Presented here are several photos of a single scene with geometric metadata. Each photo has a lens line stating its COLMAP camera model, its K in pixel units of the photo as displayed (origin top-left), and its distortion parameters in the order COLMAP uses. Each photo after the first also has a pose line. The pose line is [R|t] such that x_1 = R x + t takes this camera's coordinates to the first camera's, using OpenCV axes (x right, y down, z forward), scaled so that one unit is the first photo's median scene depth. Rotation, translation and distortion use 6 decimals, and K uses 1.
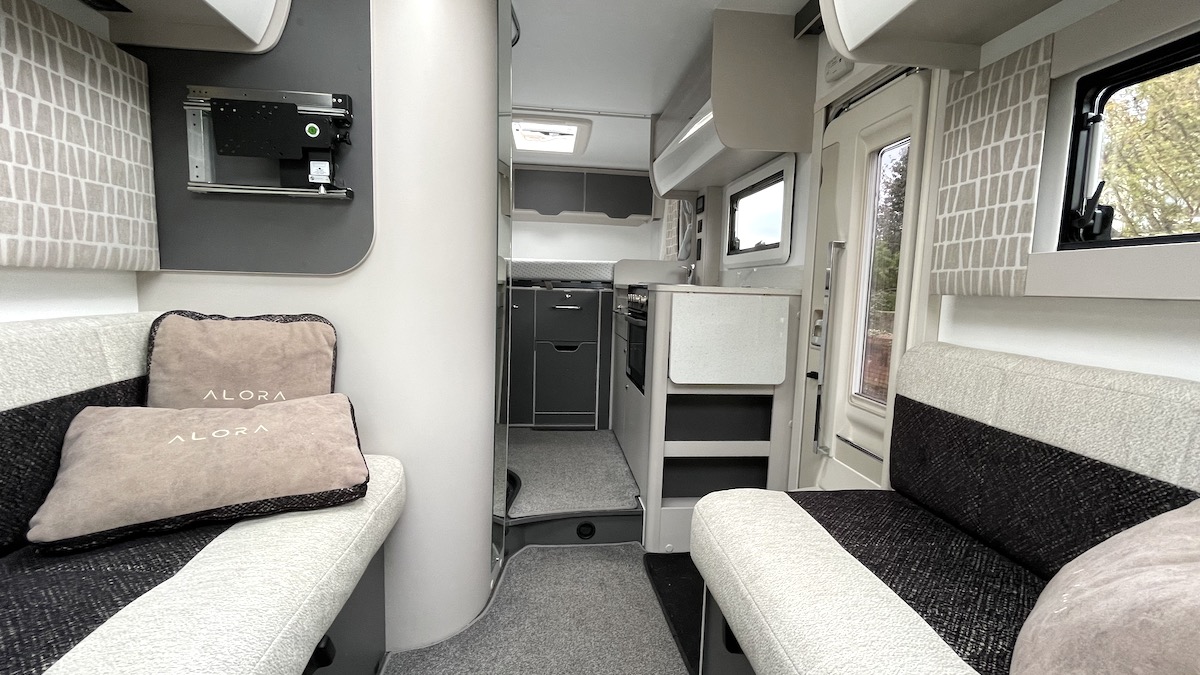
lens RADIAL K [[496.0, 0, 600.0], [0, 496.0, 337.5], [0, 0, 1]] dist [-0.000387, -0.000037]
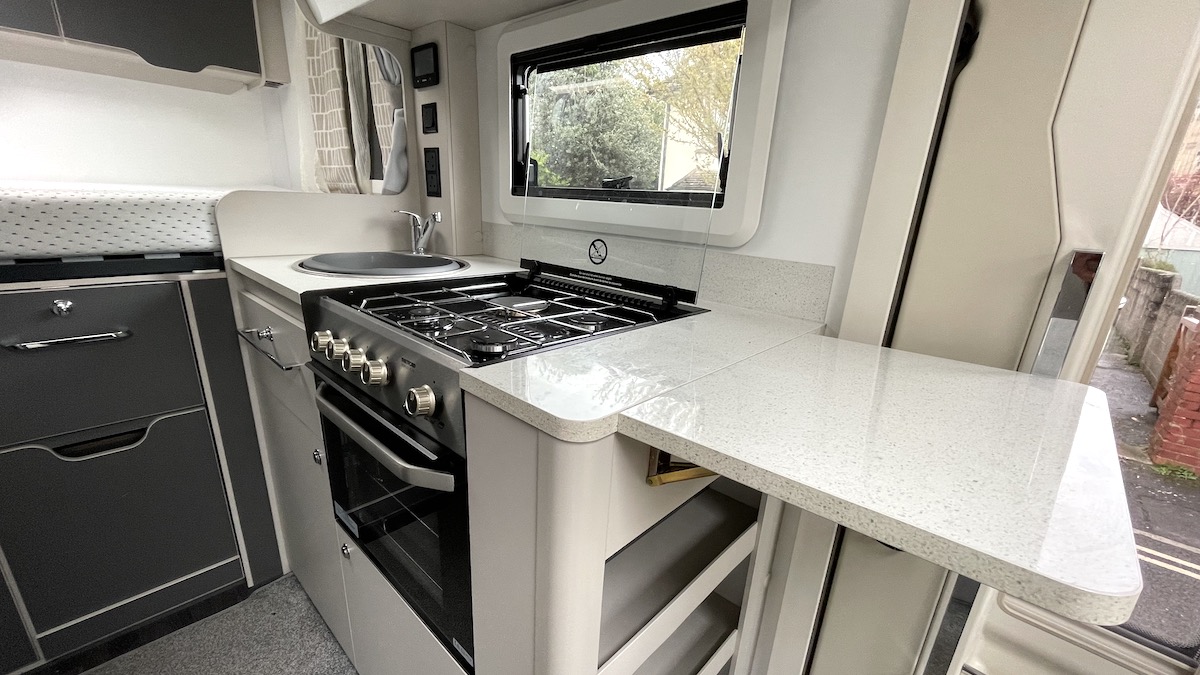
lens RADIAL K [[493.8, 0, 597.6], [0, 493.8, 357.7], [0, 0, 1]] dist [-0.001502, -0.000178]
pose [[0.756507, -0.200326, 0.622548, -0.006266], [0.043234, 0.965167, 0.258038, -0.119770], [-0.652555, -0.168293, 0.738817, 0.516658]]
